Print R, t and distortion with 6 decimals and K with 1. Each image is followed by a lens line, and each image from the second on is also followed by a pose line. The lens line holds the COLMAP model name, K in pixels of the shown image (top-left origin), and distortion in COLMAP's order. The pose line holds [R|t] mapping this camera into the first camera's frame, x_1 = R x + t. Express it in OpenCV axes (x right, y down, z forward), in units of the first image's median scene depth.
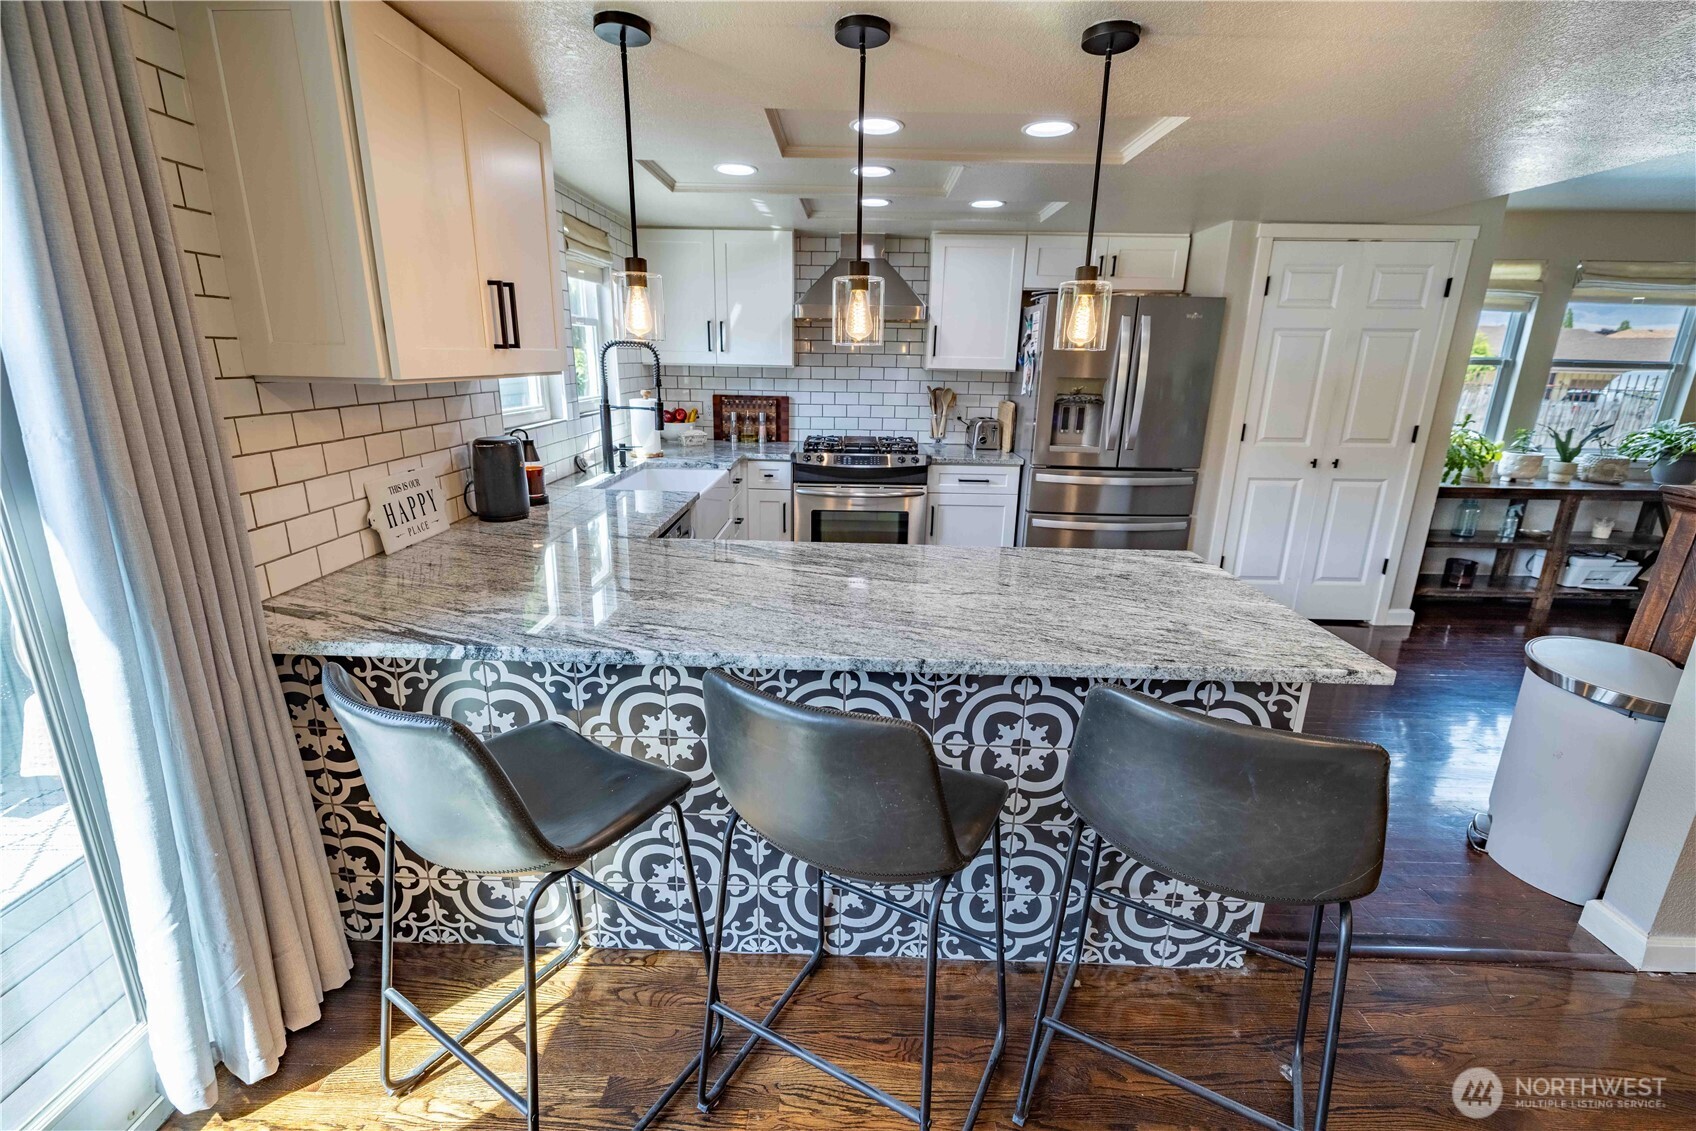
lens RADIAL K [[712.4, 0, 843.1], [0, 712.4, 555.6], [0, 0, 1]] dist [0.001160, -0.001649]
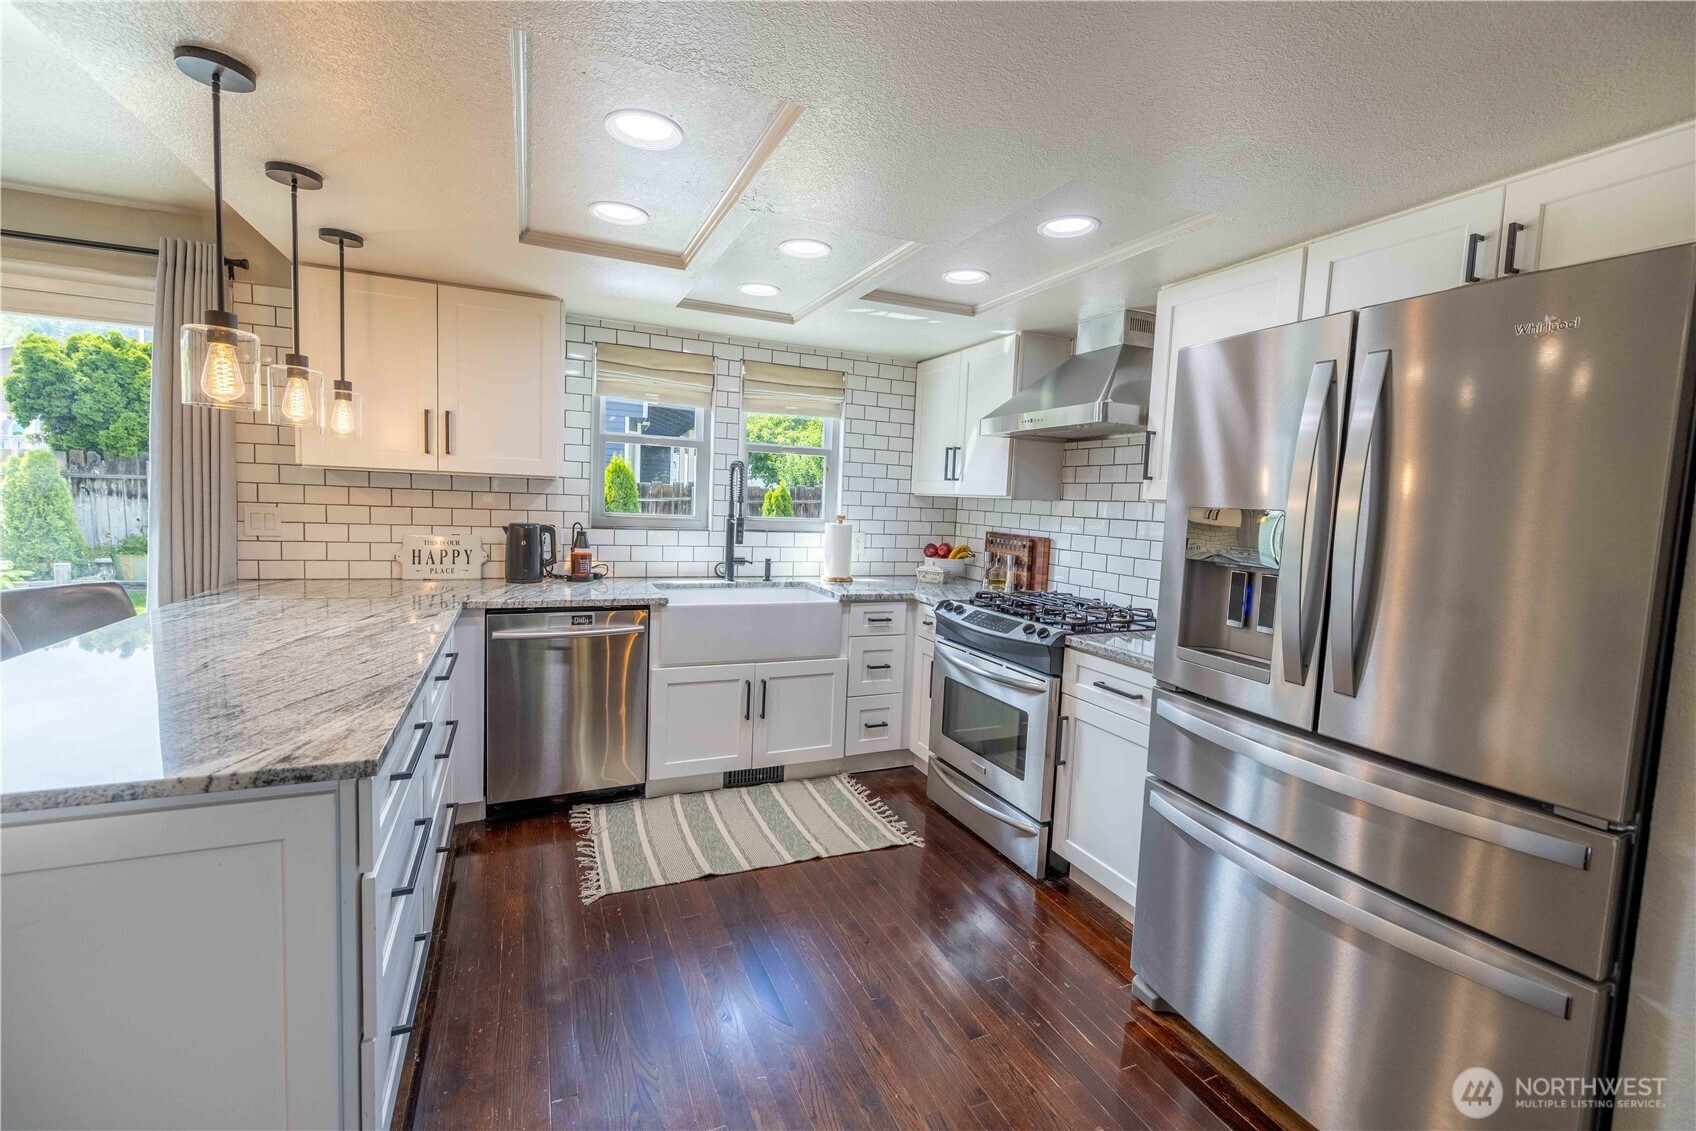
lens RADIAL K [[712.4, 0, 841.0], [0, 712.4, 555.1], [0, 0, 1]] dist [0.001160, -0.001649]
pose [[0.419377, 0.072792, -0.904889, 0.590273], [-0.279238, 0.958797, -0.052286, -0.117868], [0.863799, 0.274607, 0.422423, 0.554841]]
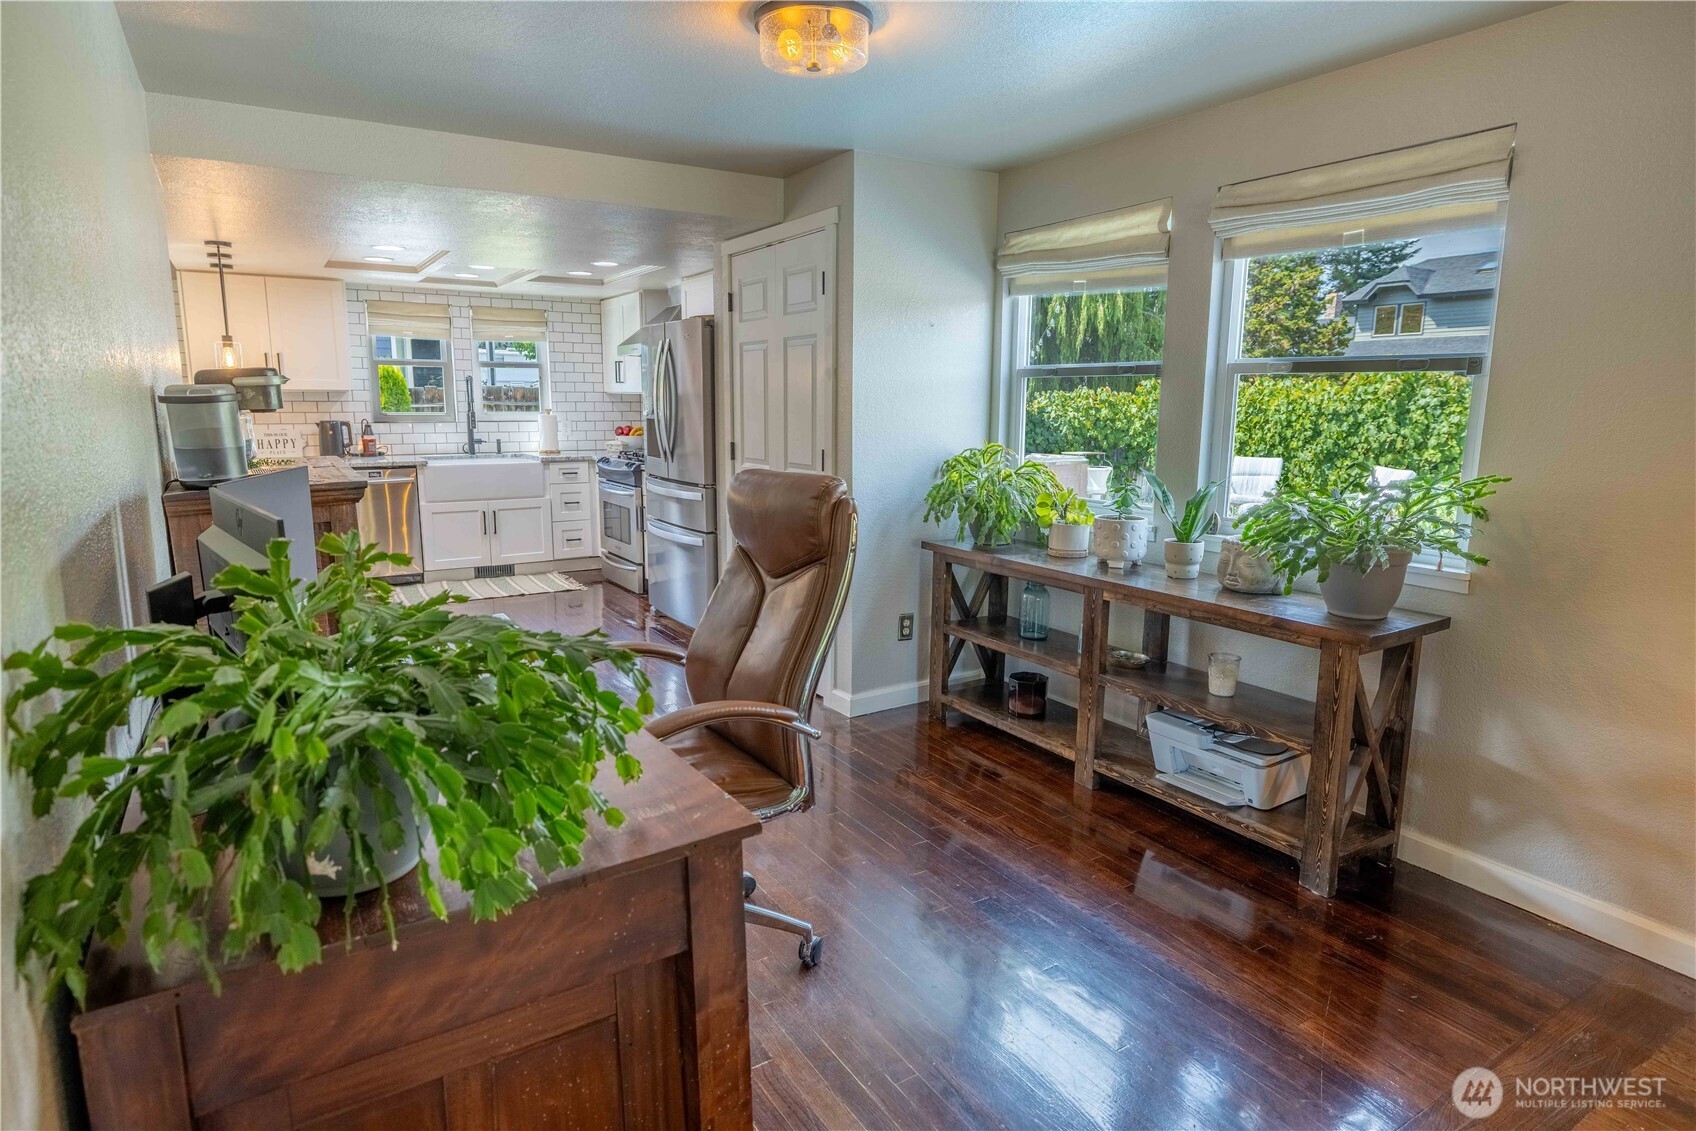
lens RADIAL K [[936.3, 0, 851.4], [0, 936.3, 559.8], [0, 0, 1]] dist [-0.005066, 0.000154]
pose [[0.552905, 0.129659, -0.823094, 1.624052], [-0.224176, 0.974544, 0.002928, -0.066302], [0.802522, 0.182899, 0.567897, 0.422726]]
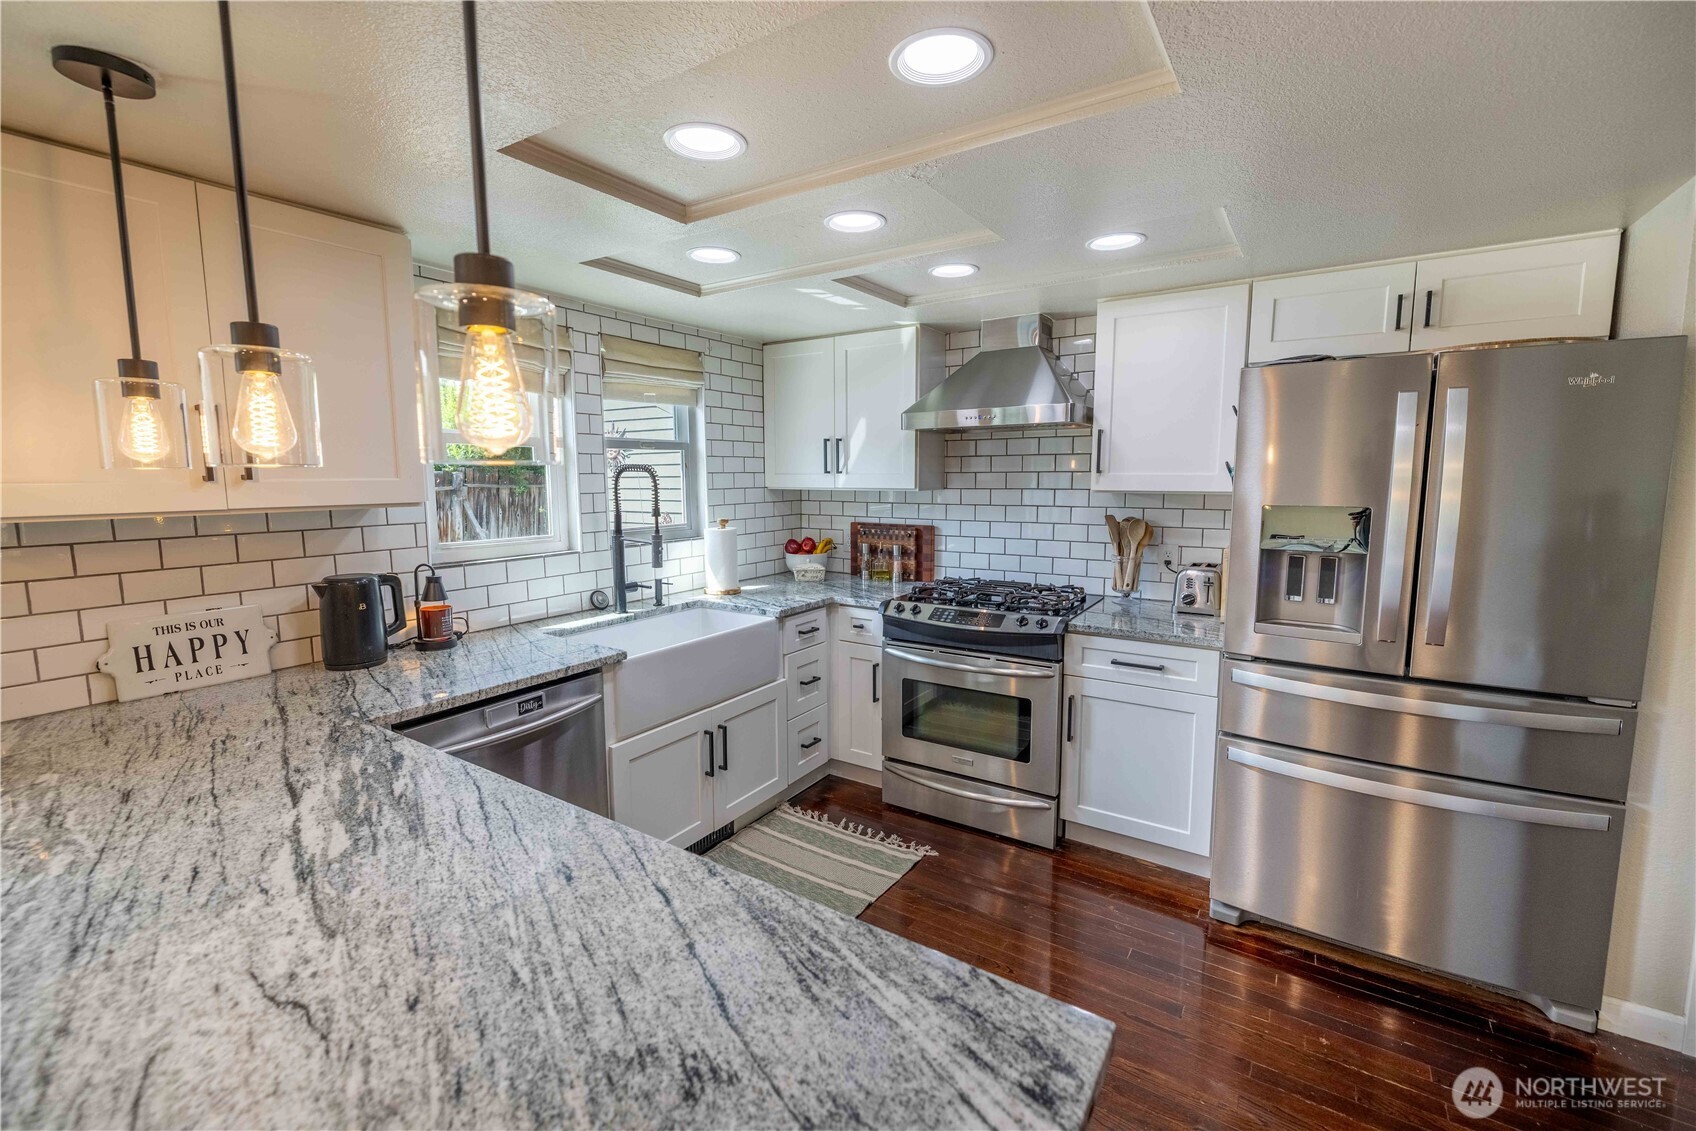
lens RADIAL K [[712.4, 0, 841.9], [0, 712.4, 554.7], [0, 0, 1]] dist [0.001160, -0.001649]
pose [[0.844682, 0.039251, -0.533827, 0.296095], [-0.125381, 0.984070, -0.126036, -0.089727], [0.520376, 0.173392, 0.836148, 0.327528]]
